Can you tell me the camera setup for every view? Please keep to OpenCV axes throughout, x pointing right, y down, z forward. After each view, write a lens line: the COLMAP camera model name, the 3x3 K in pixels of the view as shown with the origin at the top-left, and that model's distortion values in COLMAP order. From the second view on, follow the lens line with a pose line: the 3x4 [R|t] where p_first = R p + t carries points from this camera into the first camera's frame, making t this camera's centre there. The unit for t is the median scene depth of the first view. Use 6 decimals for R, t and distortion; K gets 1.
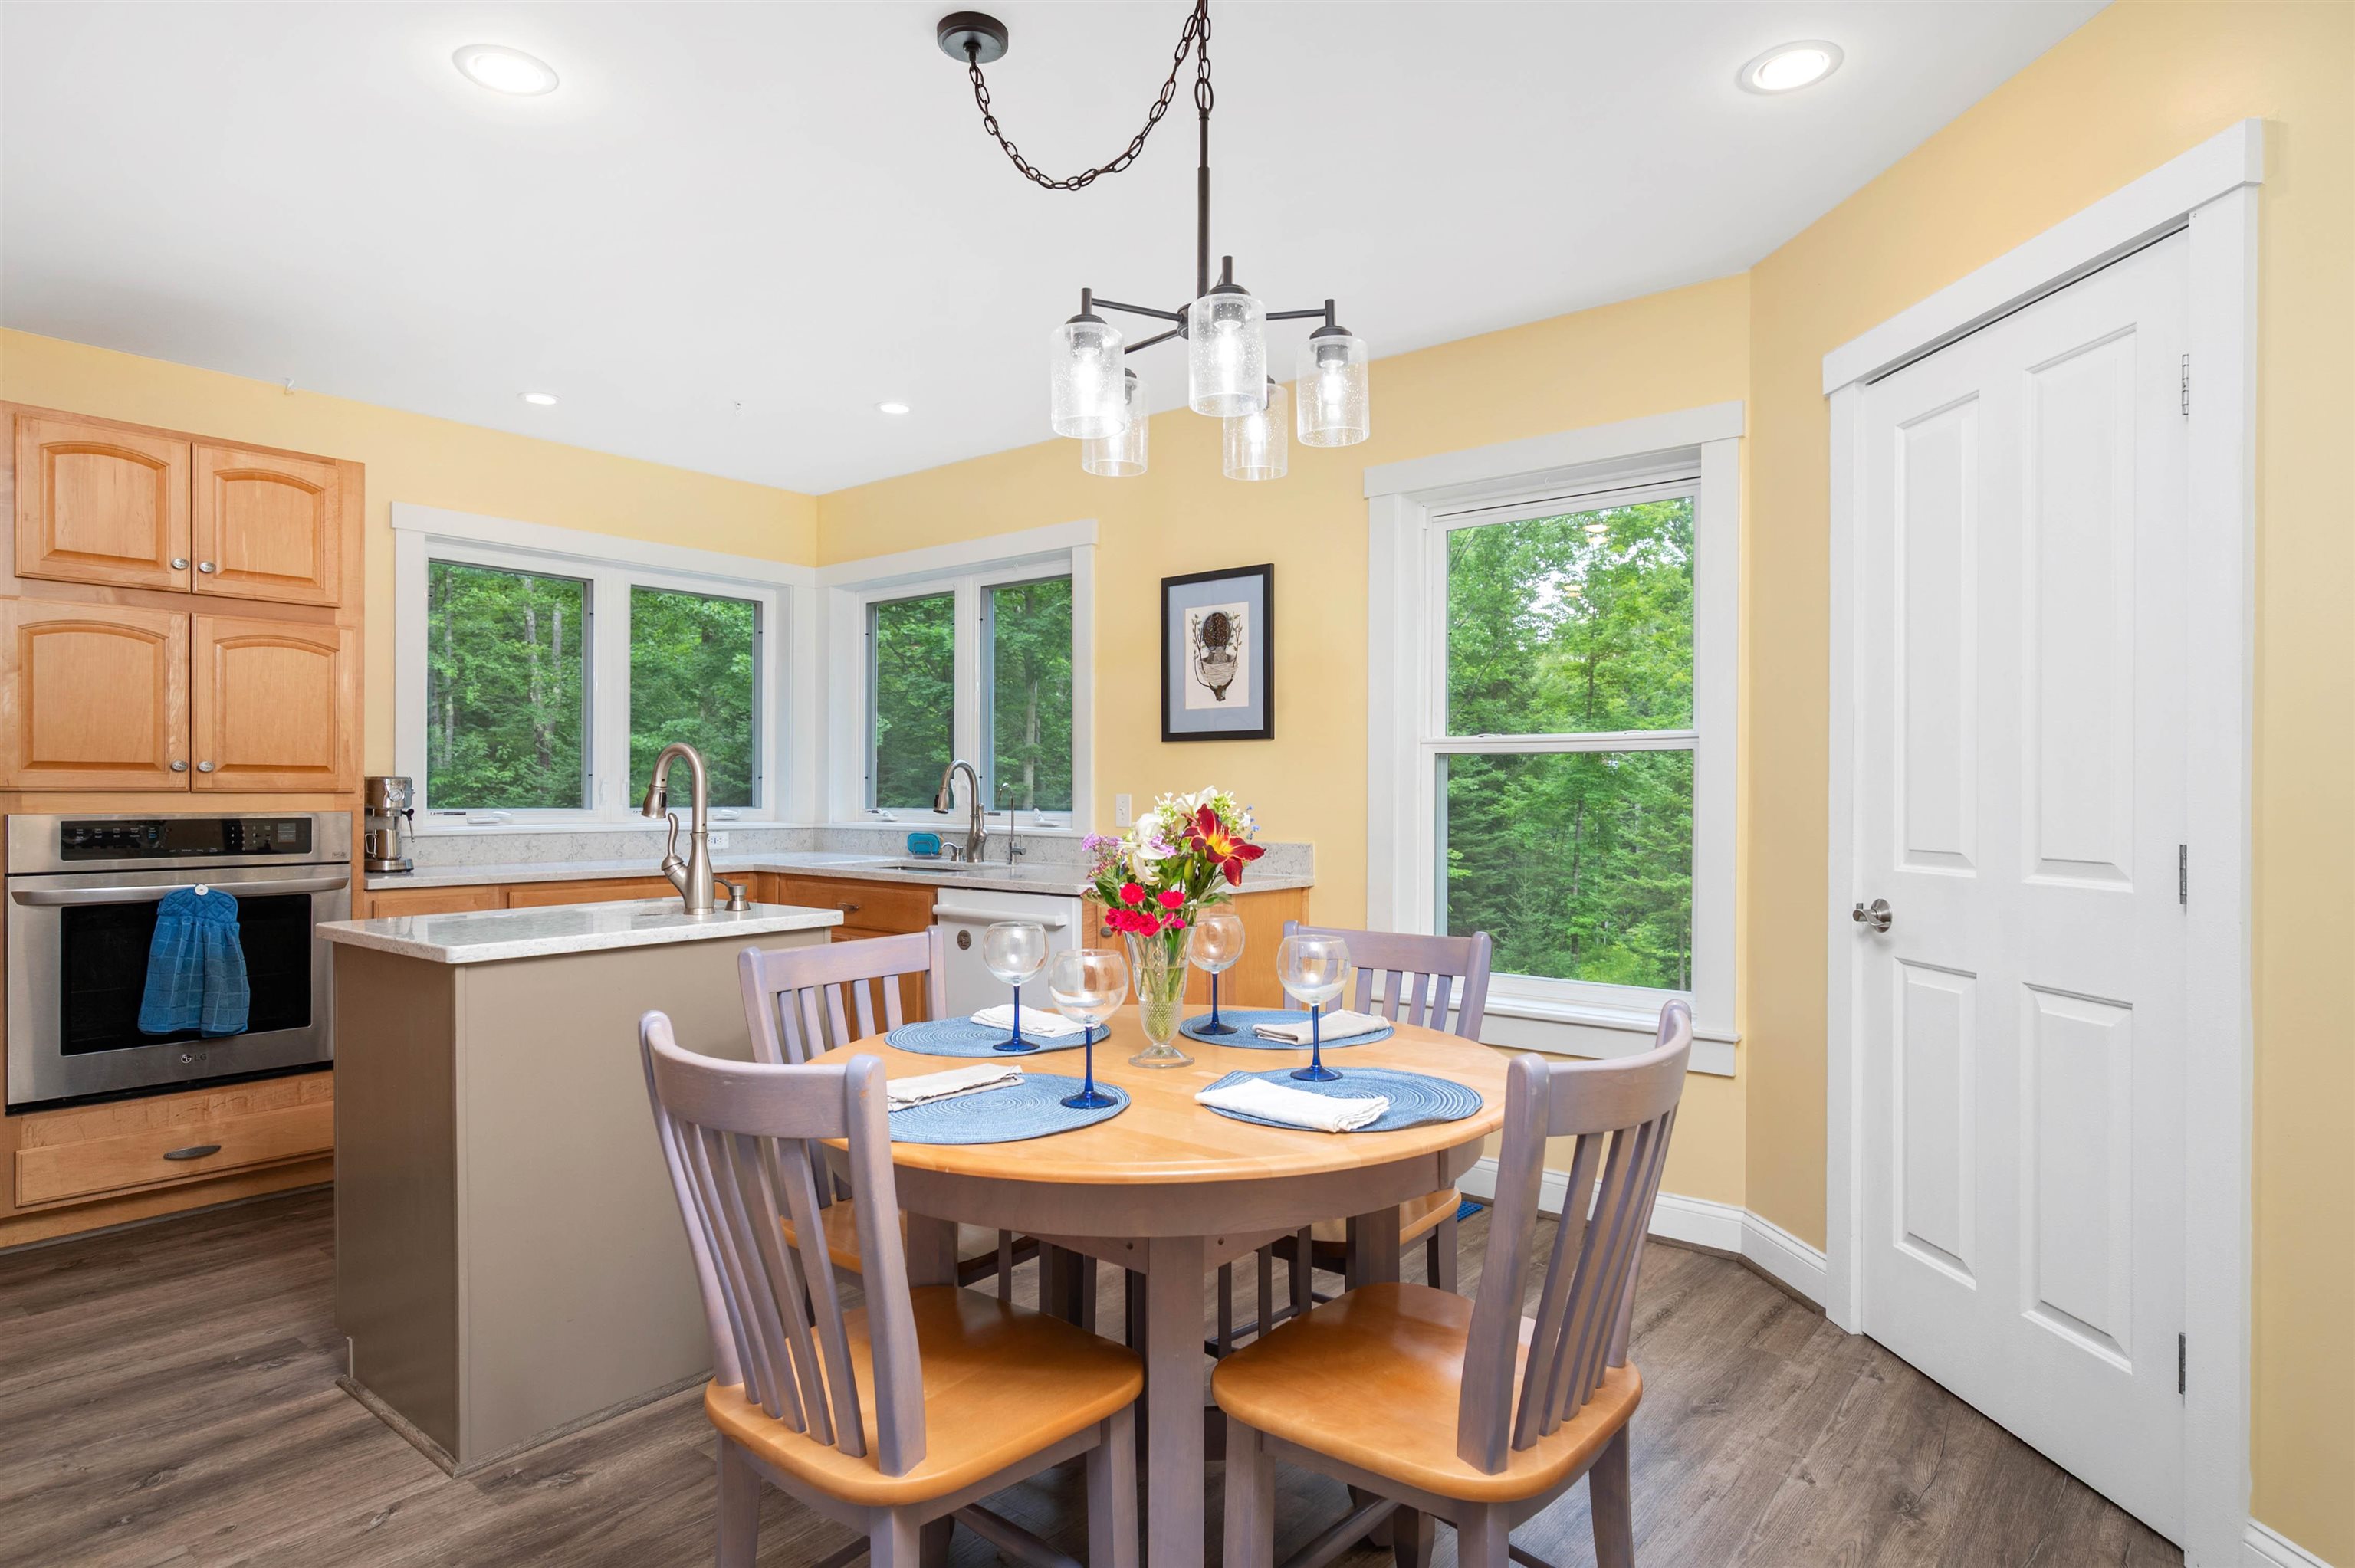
lens RADIAL K [[1304.8, 0, 1173.2], [0, 1304.8, 793.4], [0, 0, 1]] dist [-0.000273, 0.000025]
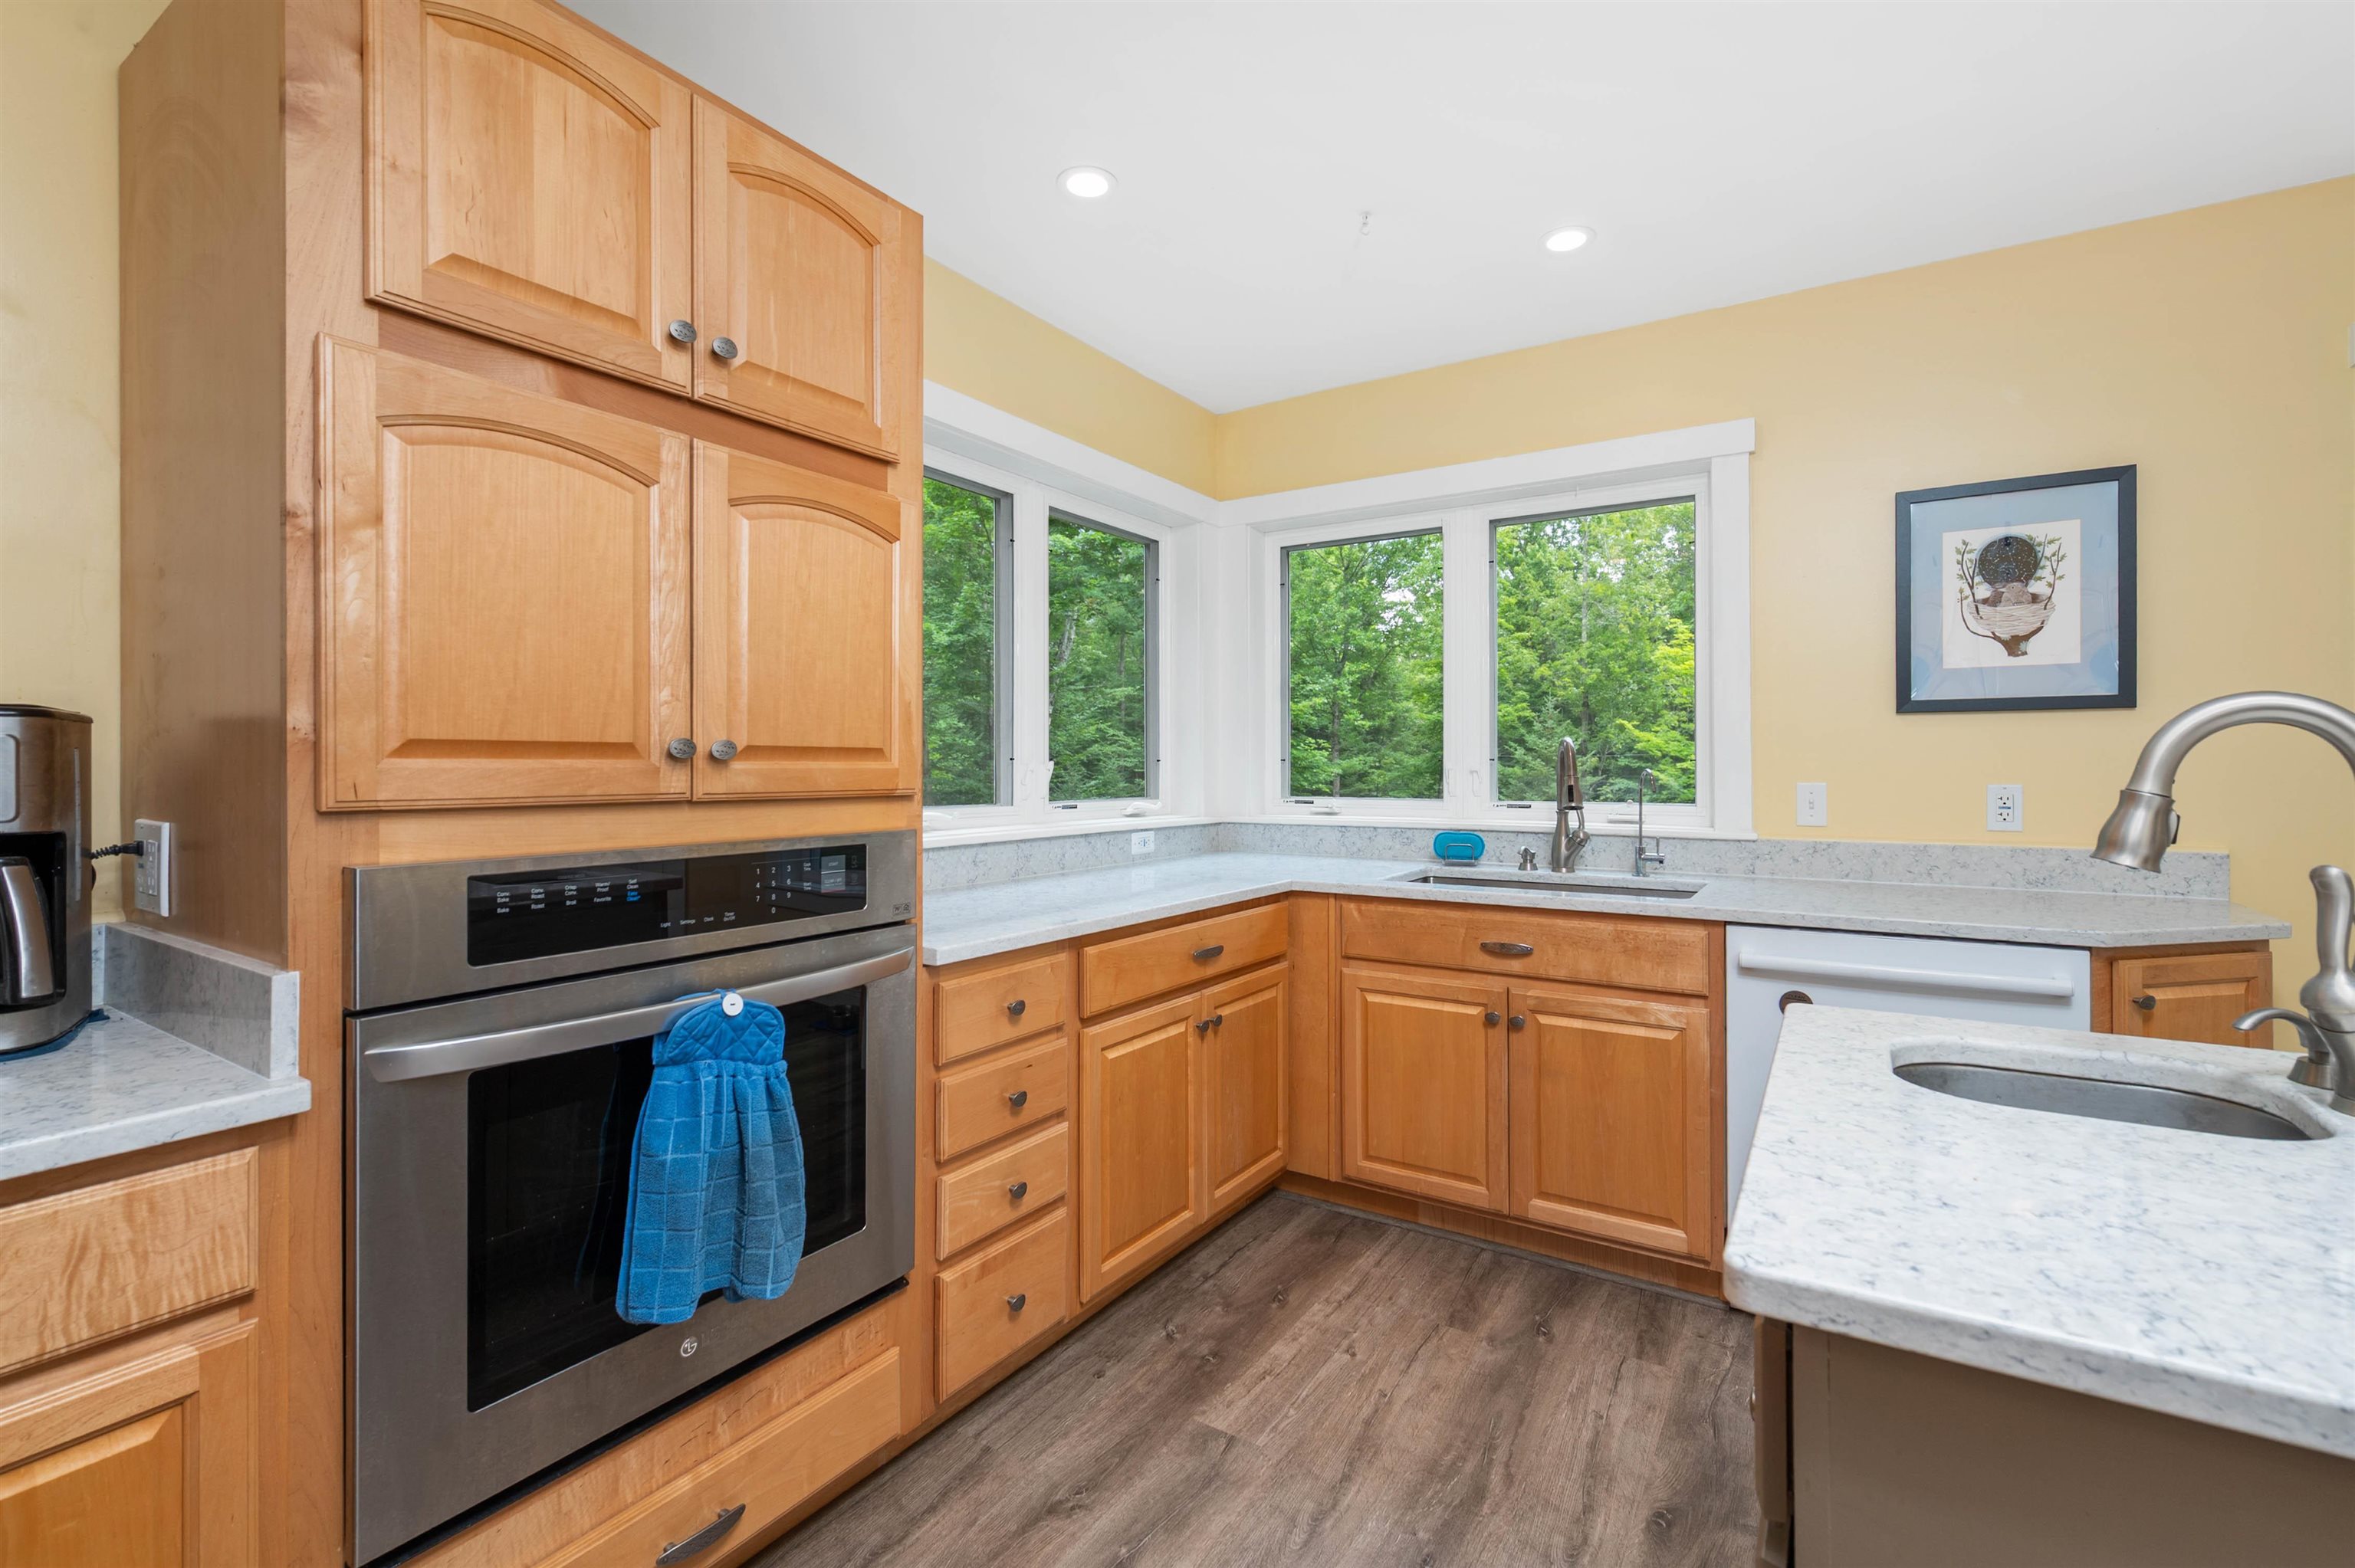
lens RADIAL K [[1044.8, 0, 1187.0], [0, 1044.8, 767.2], [0, 0, 1]] dist [-0.001118, 0.000098]
pose [[0.991783, -0.004827, 0.127843, -0.518929], [0.004782, 0.999988, 0.000664, -0.011444], [-0.127845, -0.000047, 0.991794, 0.490944]]
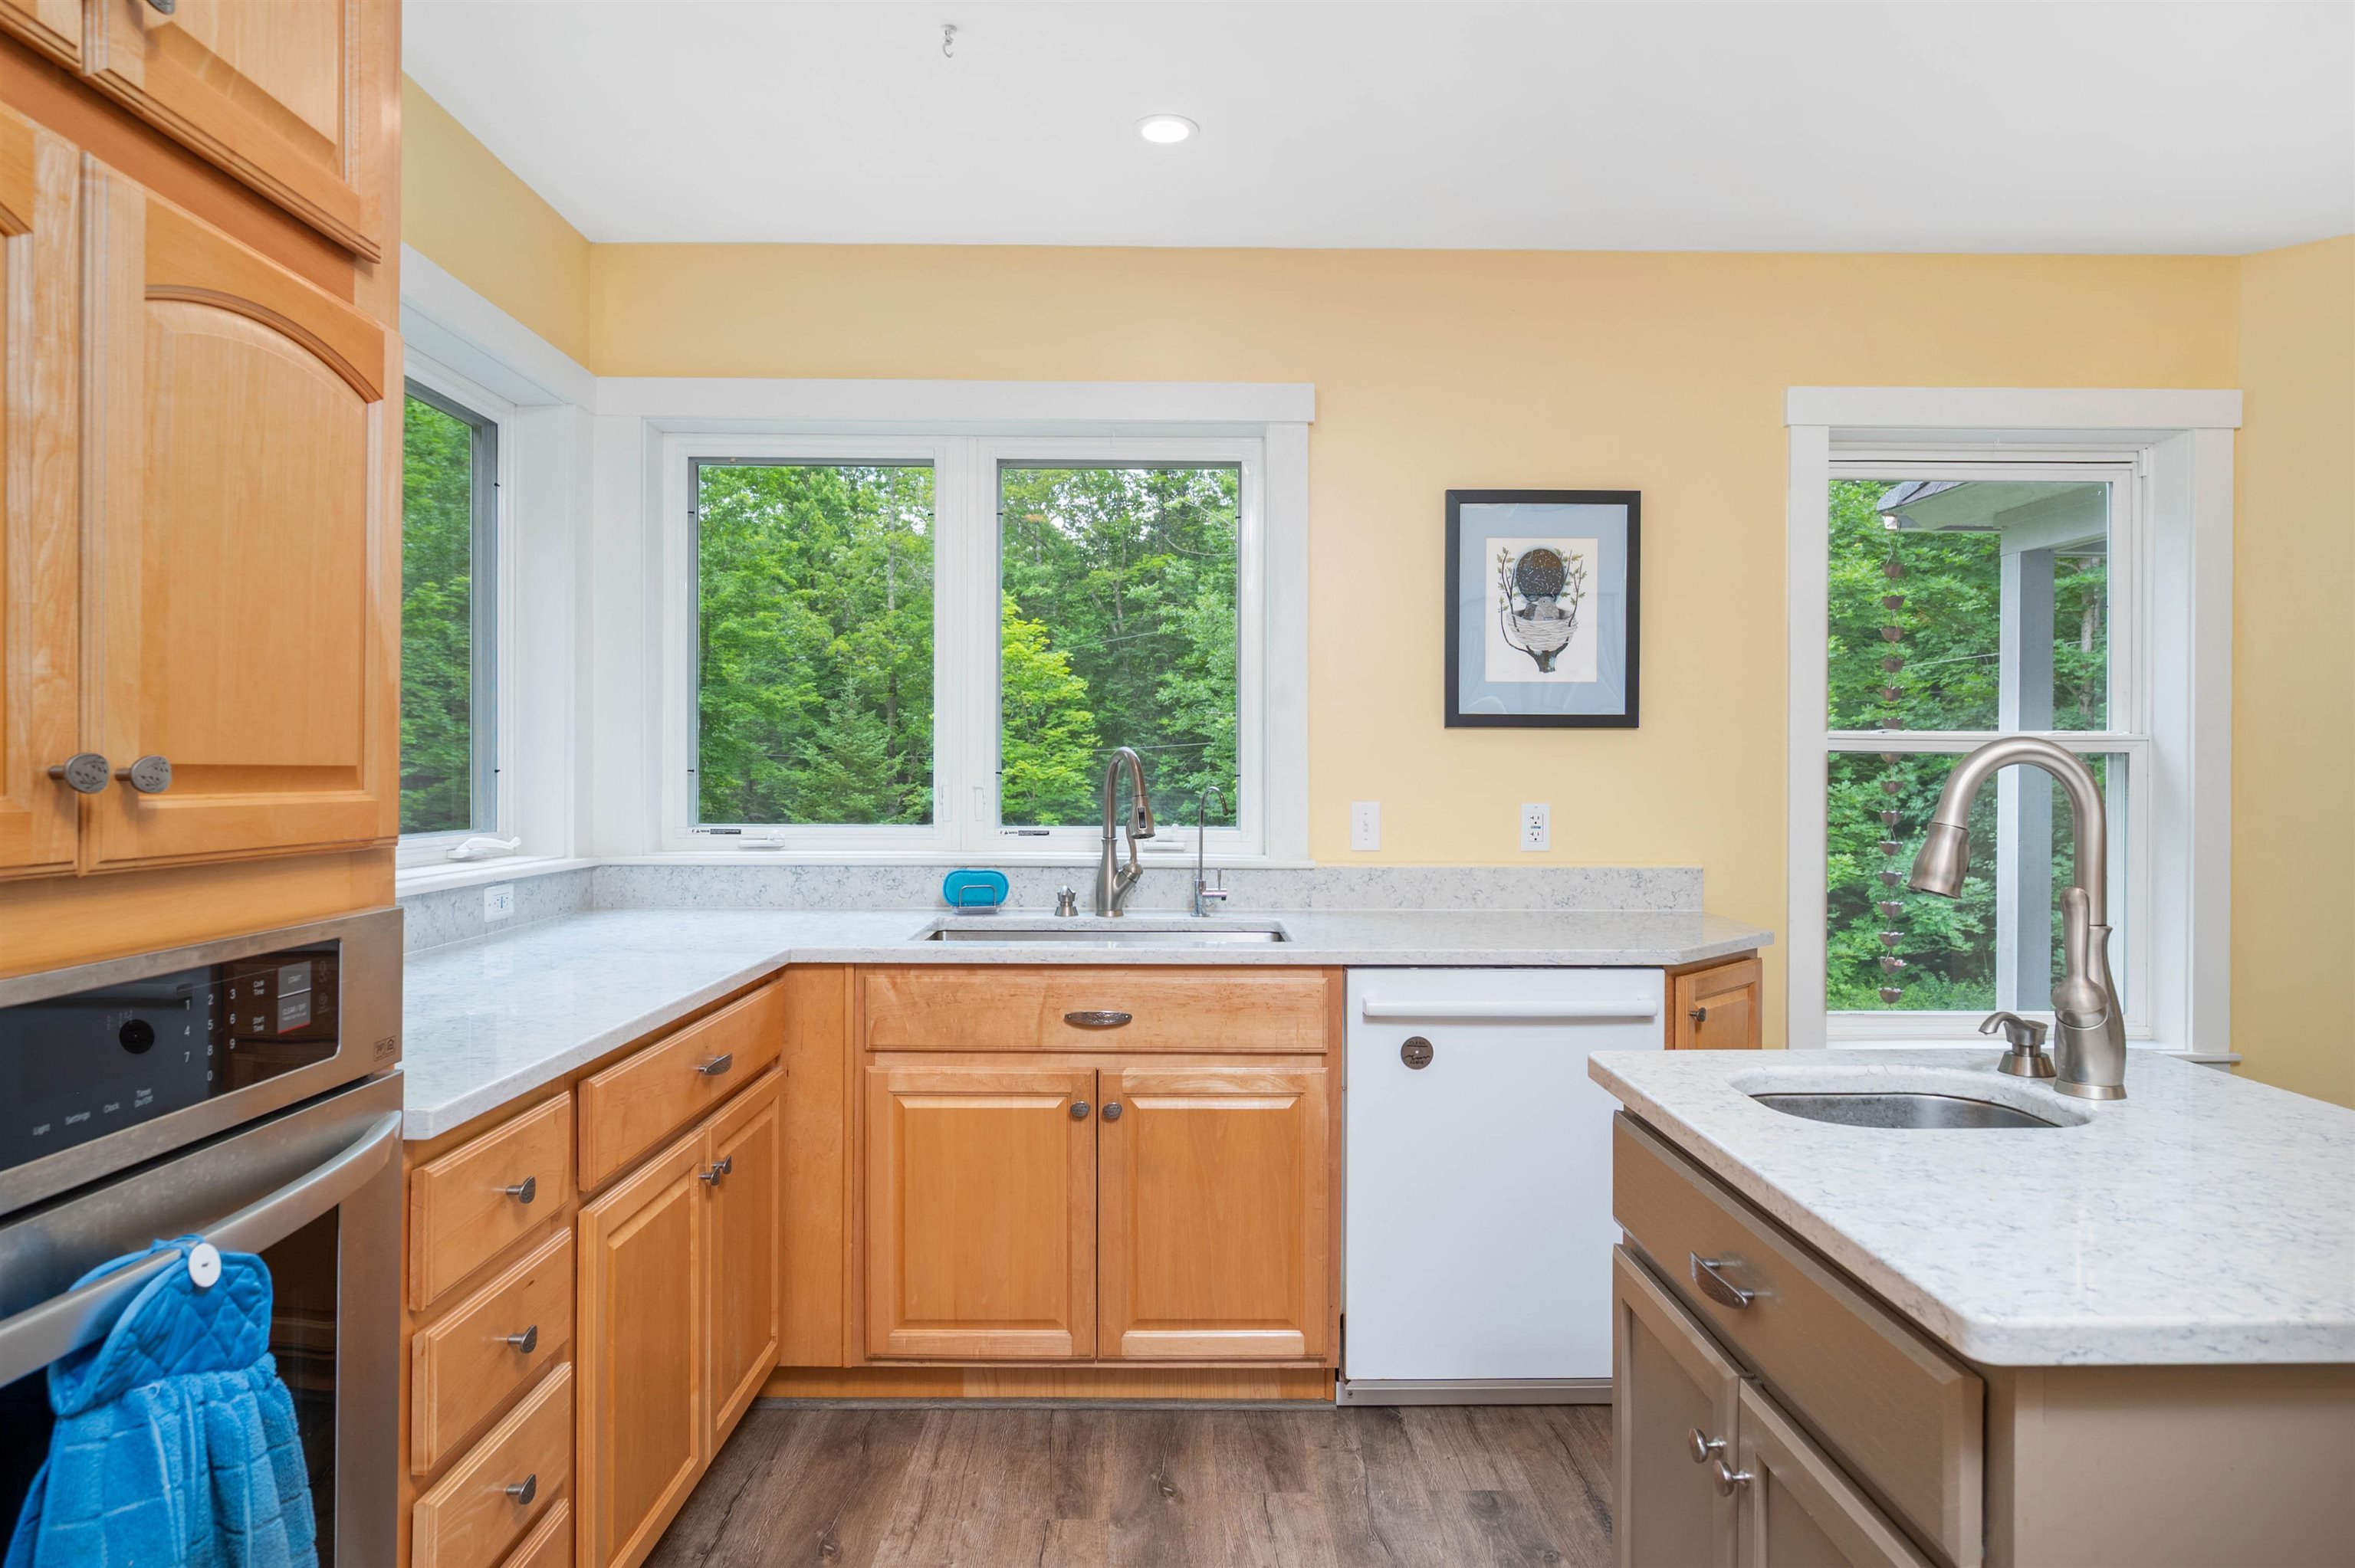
lens RADIAL K [[1420.4, 0, 1182.0], [0, 1420.4, 778.6], [0, 0, 1]] dist [-0.002473, 0.000352]
pose [[0.758181, -0.004104, 0.652031, -0.646159], [-0.001246, 0.999969, 0.007742, -0.018727], [-0.652043, -0.006682, 0.758153, 0.554157]]
